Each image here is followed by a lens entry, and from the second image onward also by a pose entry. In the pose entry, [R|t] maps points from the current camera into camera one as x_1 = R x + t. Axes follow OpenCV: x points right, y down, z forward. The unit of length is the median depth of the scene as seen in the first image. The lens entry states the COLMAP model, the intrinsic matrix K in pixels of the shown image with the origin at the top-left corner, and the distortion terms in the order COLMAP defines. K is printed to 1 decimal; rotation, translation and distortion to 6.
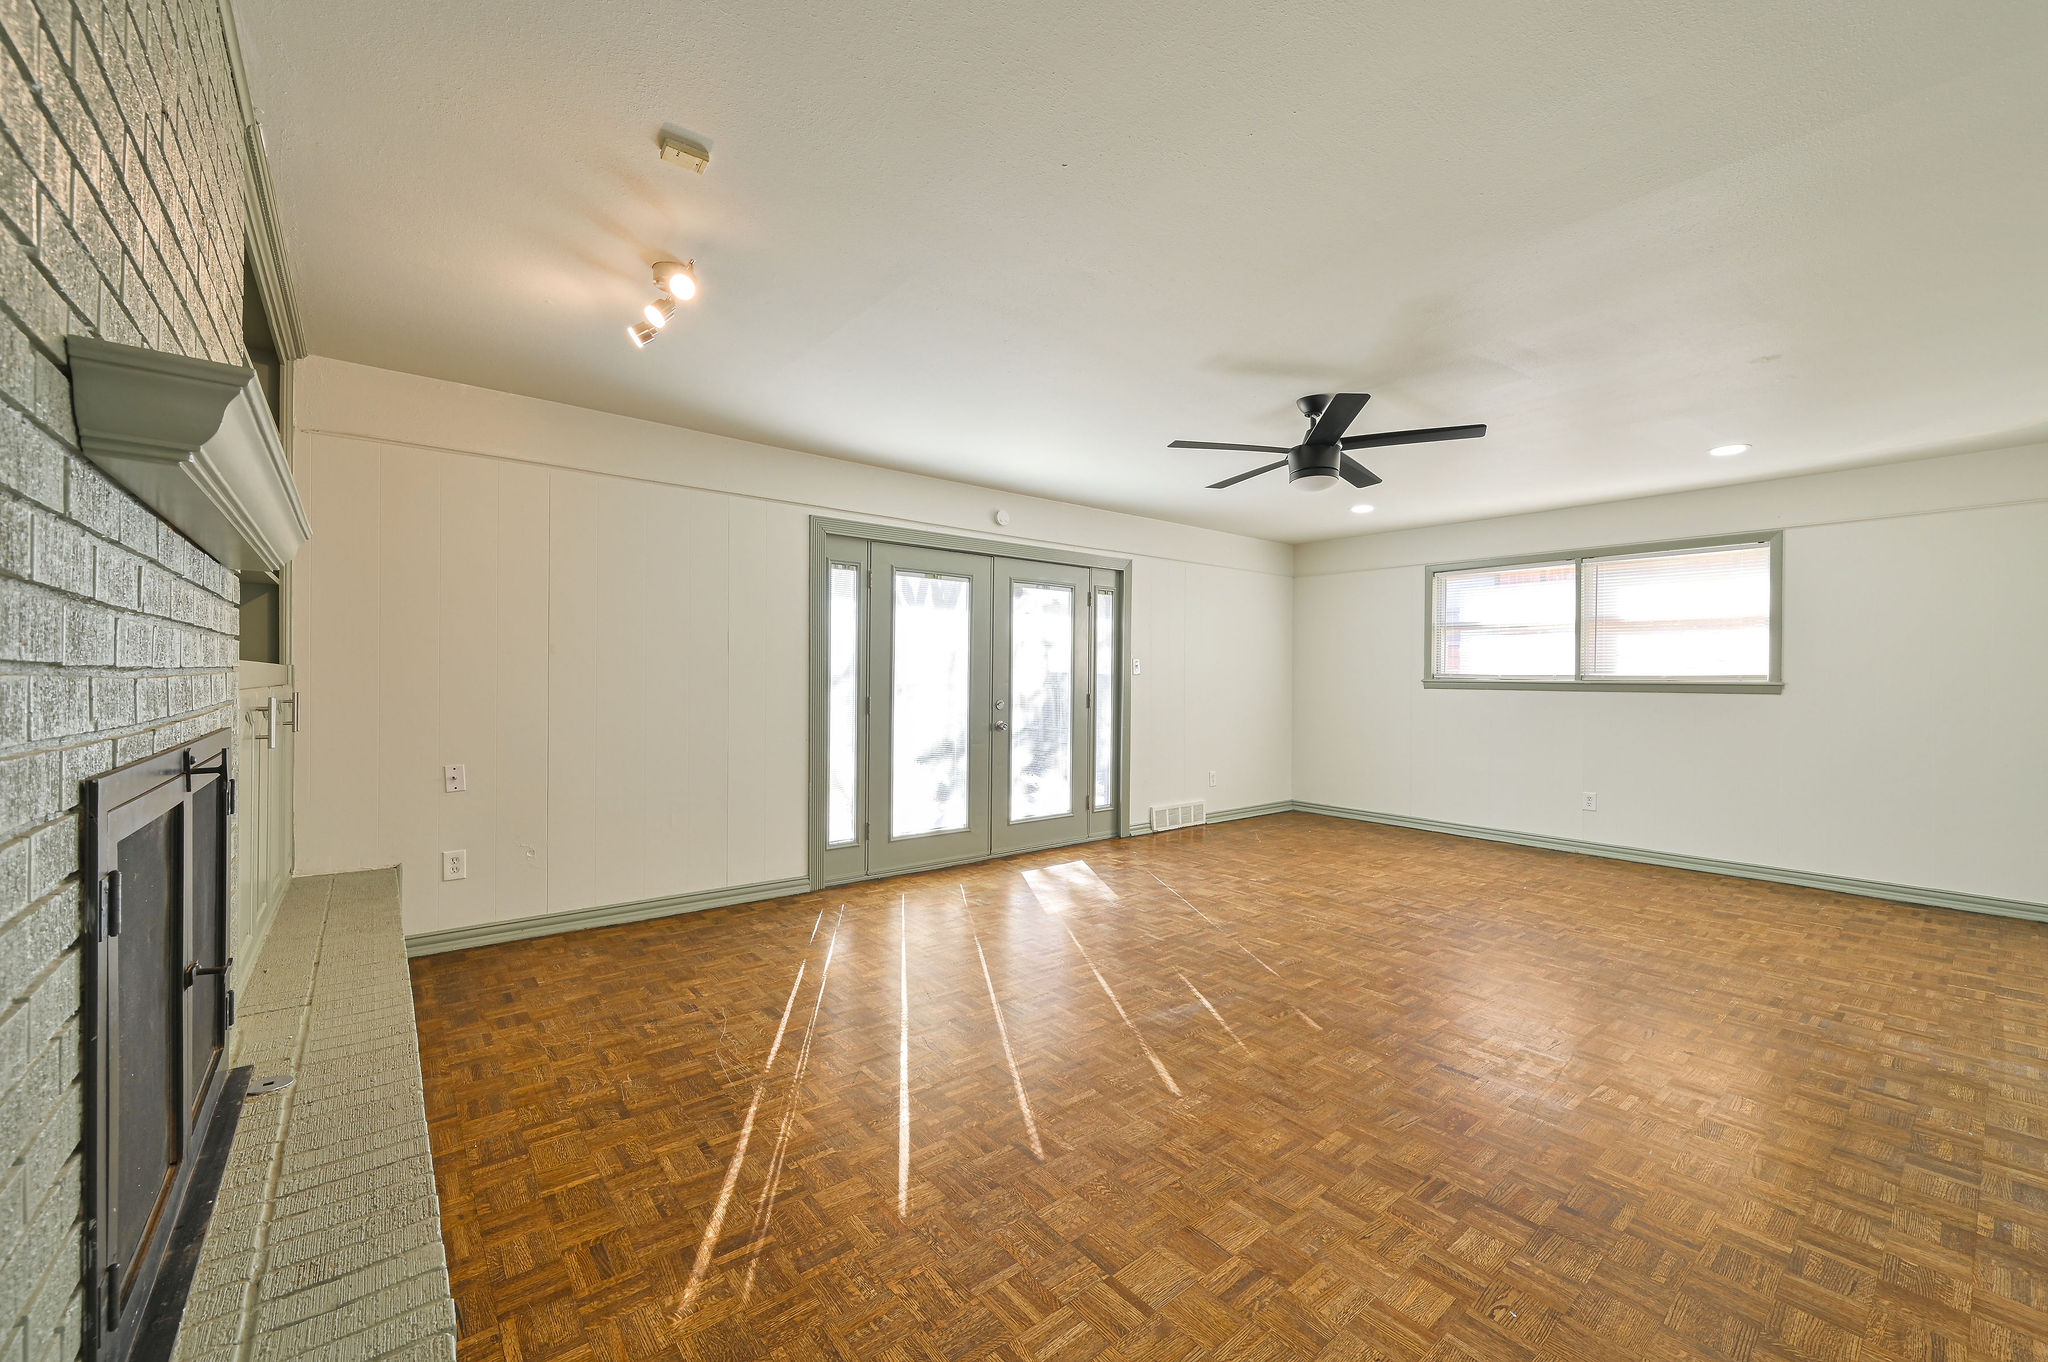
lens RADIAL K [[802.4, 0, 1024.5], [0, 802.4, 683.9], [0, 0, 1]] dist [-0.002473, -0.000185]
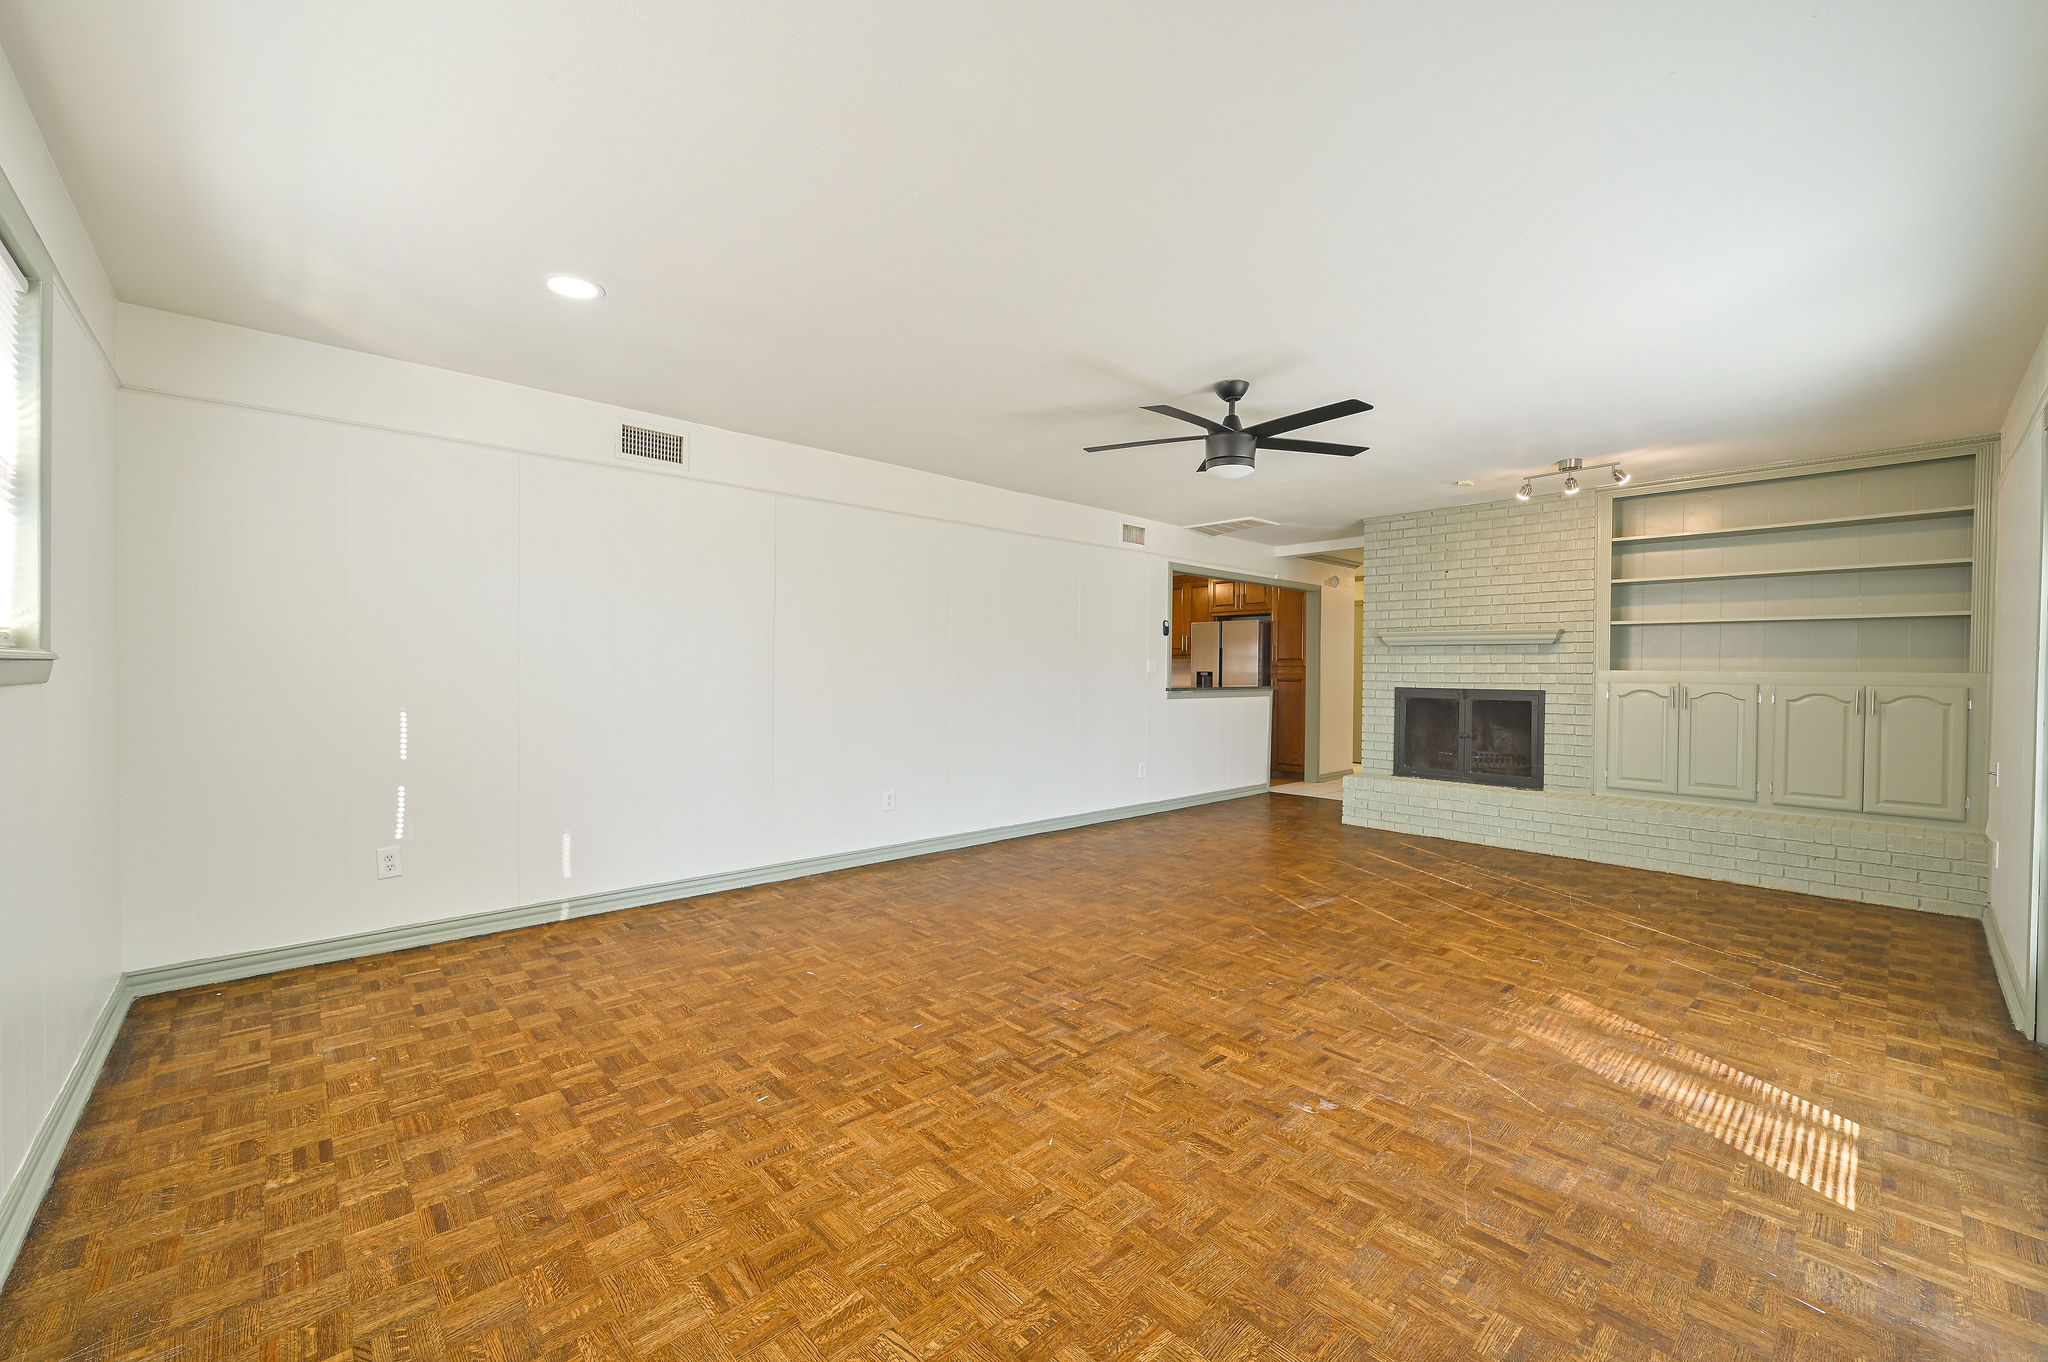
lens RADIAL K [[802.4, 0, 1030.8], [0, 802.4, 676.5], [0, 0, 1]] dist [-0.002473, -0.000185]
pose [[-0.997221, -0.017307, -0.072461, 0.471755], [-0.018303, 0.999747, 0.013099, -0.003516], [0.072216, 0.014389, -0.997285, 1.382565]]
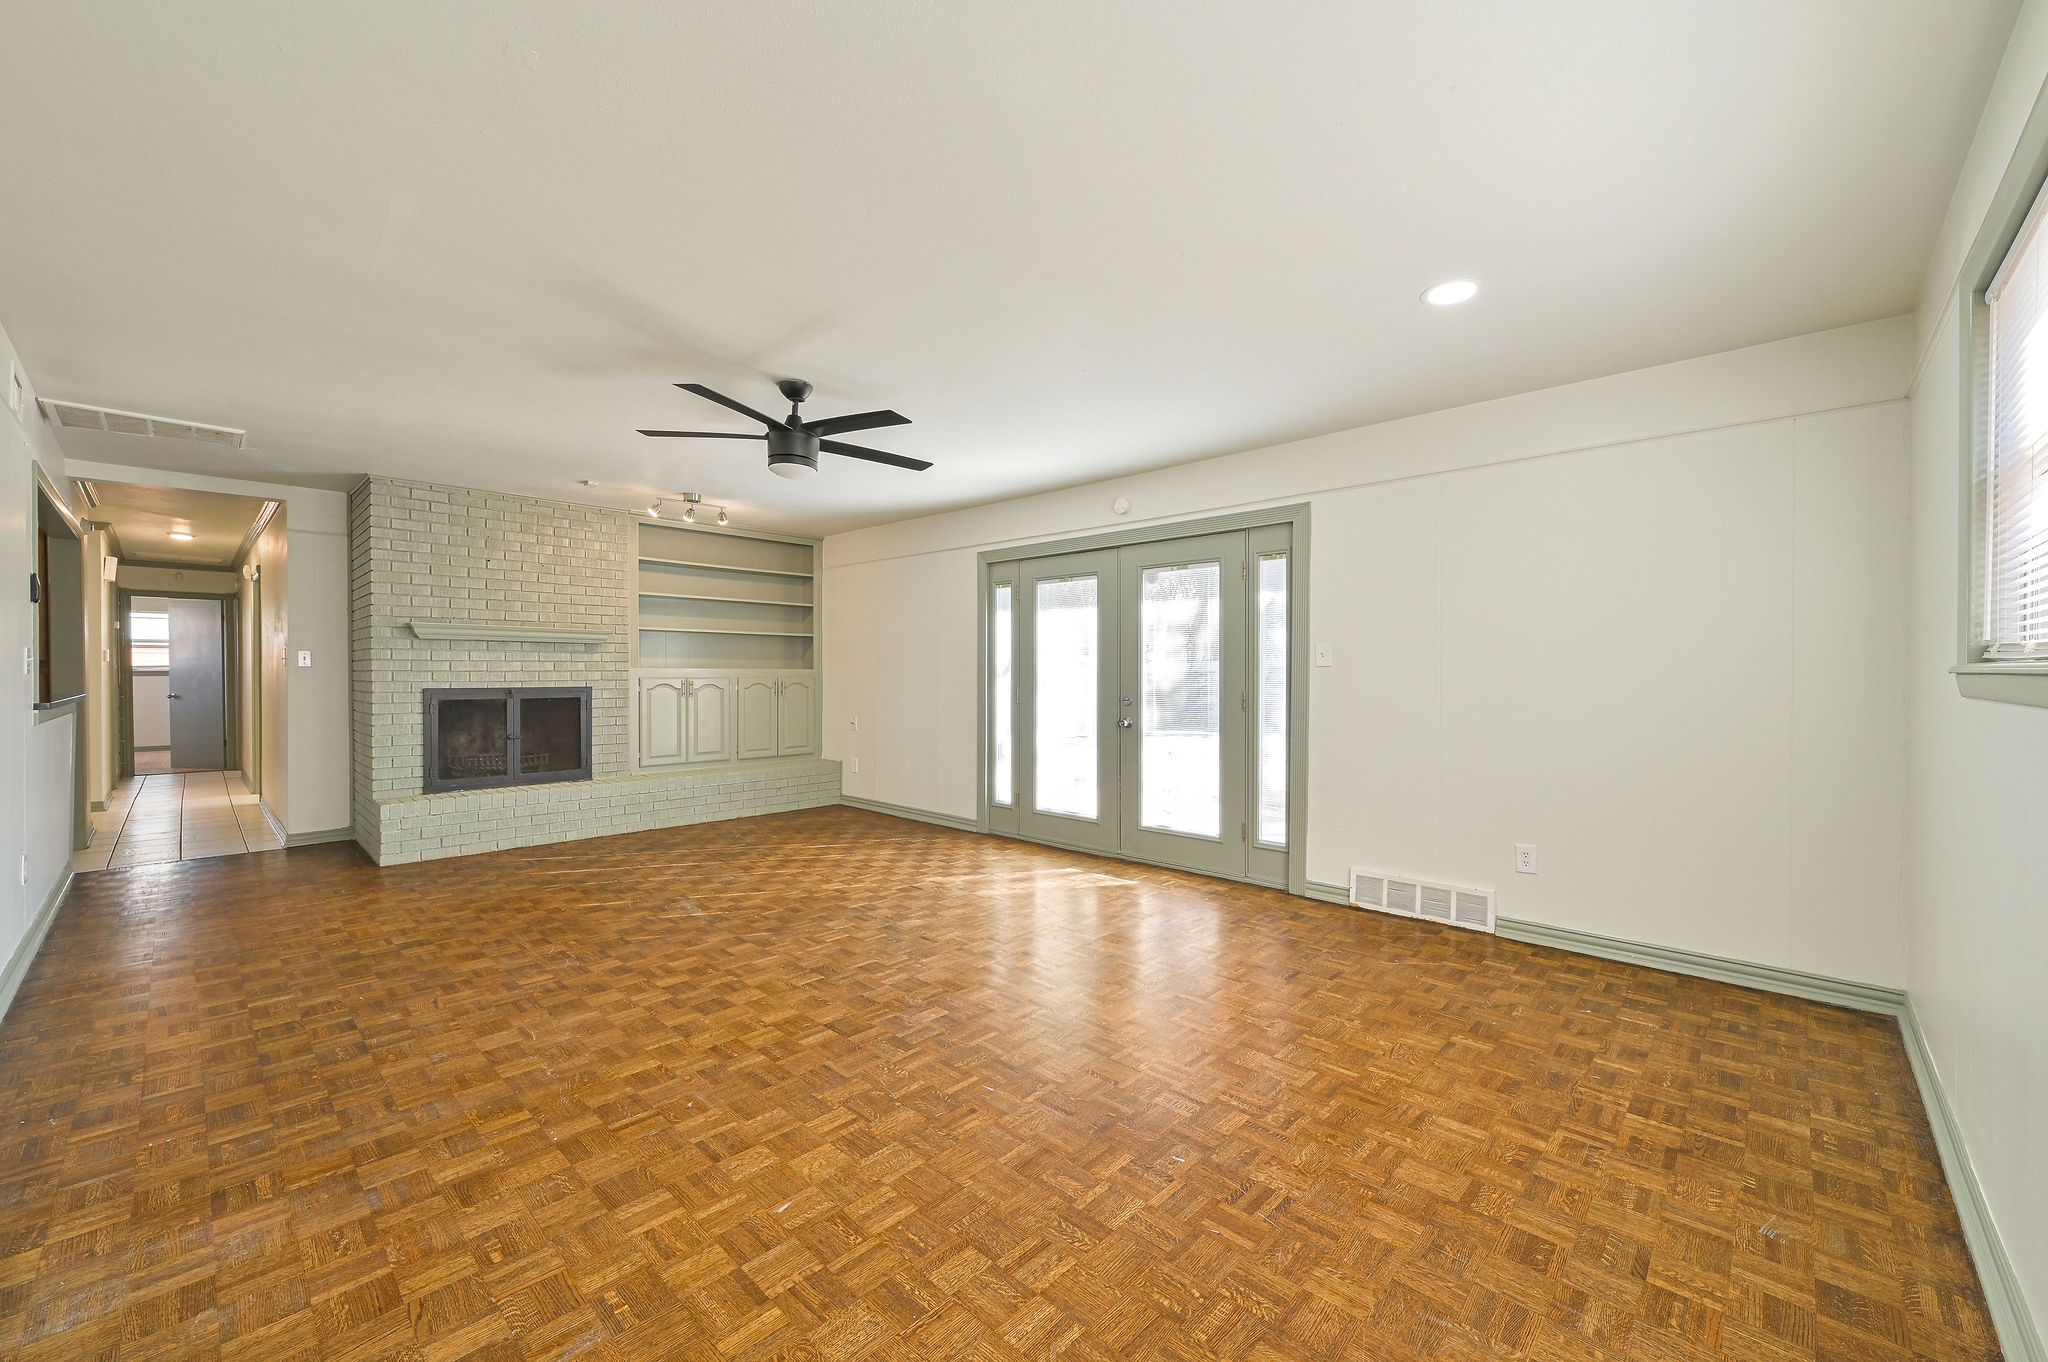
lens RADIAL K [[802.4, 0, 1027.8], [0, 802.4, 676.8], [0, 0, 1]] dist [-0.002473, -0.000185]
pose [[0.131379, -0.003548, -0.991326, 0.962764], [-0.006301, 0.999970, -0.004414, 0.003667], [0.991312, 0.006826, 0.131353, 0.808777]]
